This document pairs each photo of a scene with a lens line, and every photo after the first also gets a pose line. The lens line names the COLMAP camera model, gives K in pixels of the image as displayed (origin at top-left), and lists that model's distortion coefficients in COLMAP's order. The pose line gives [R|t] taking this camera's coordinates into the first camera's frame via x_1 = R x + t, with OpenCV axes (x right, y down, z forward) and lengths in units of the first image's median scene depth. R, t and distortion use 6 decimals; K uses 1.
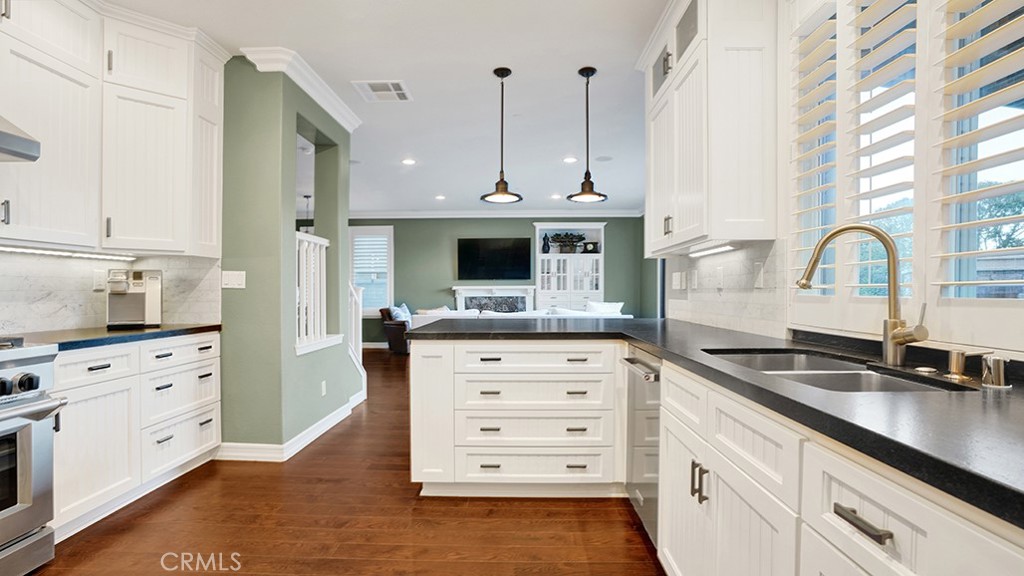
lens RADIAL K [[485.2, 0, 516.9], [0, 485.2, 291.5], [0, 0, 1]] dist [-0.024007, 0.008301]
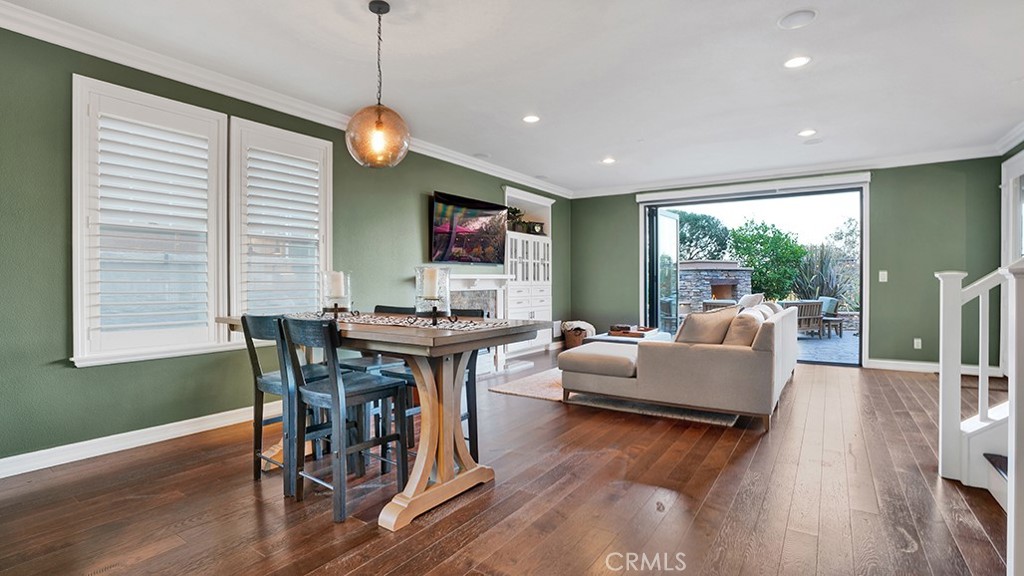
lens RADIAL K [[485.2, 0, 521.5], [0, 485.2, 286.7], [0, 0, 1]] dist [-0.024007, 0.008301]
pose [[0.522615, -0.007694, 0.852534, -0.558886], [0.002585, 0.999969, 0.007440, 0.000653], [-0.852565, -0.001685, 0.522619, 0.606106]]
